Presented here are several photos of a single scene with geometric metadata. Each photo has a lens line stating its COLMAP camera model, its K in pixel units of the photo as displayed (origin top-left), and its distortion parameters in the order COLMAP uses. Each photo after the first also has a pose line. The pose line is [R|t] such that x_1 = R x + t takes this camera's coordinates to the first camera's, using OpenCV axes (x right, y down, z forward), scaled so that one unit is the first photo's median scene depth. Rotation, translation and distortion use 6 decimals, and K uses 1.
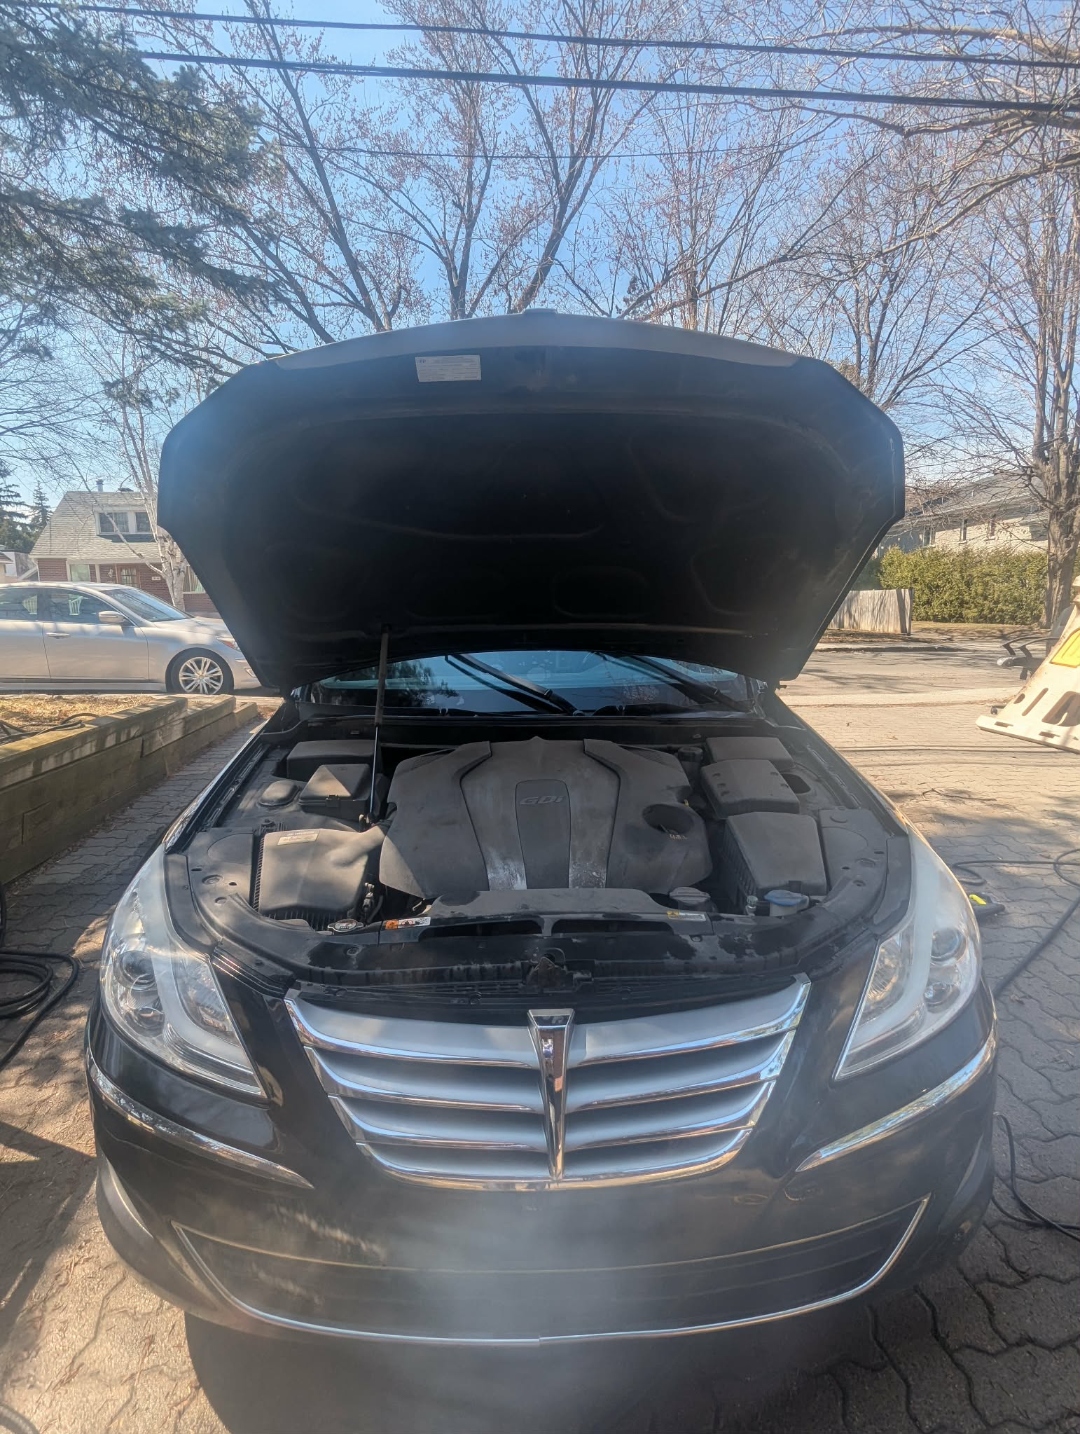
lens RADIAL K [[1023.1, 0, 540.0], [0, 1023.1, 717.0], [0, 0, 1]] dist [0.028044, -0.008200]
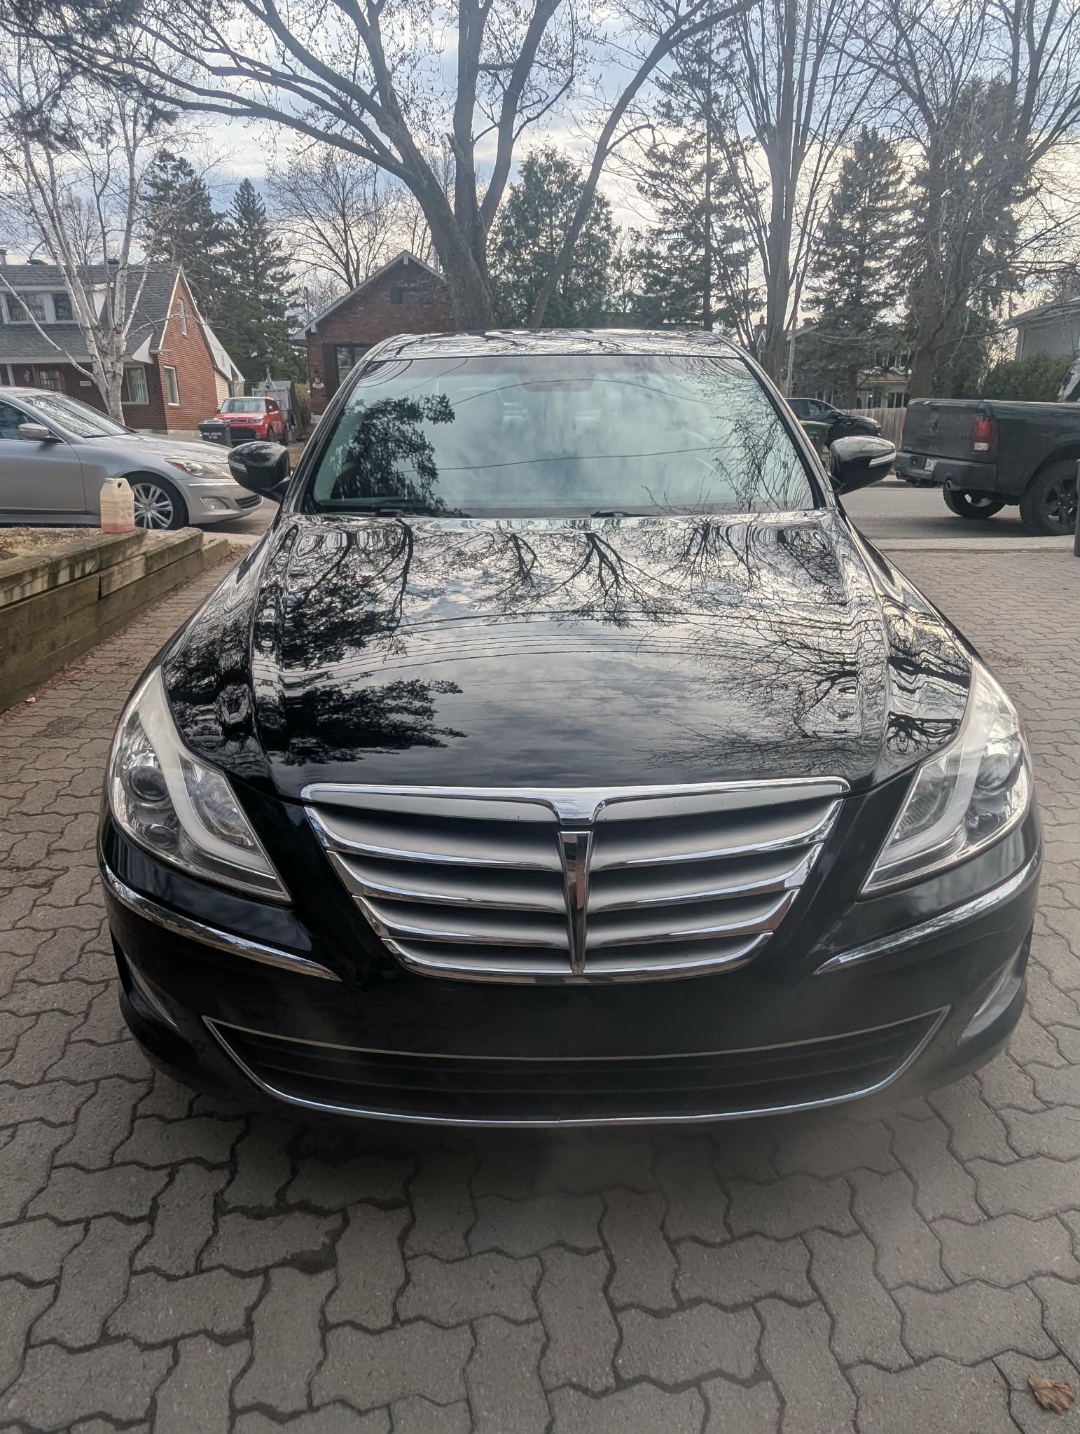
lens RADIAL K [[1057.4, 0, 540.0], [0, 1057.4, 717.0], [0, 0, 1]] dist [0.029570, -0.008694]
pose [[0.999552, 0.016610, -0.024907, -0.002182], [-0.011609, 0.981916, 0.188959, -0.036047], [0.027595, -0.188586, 0.981669, 0.138662]]
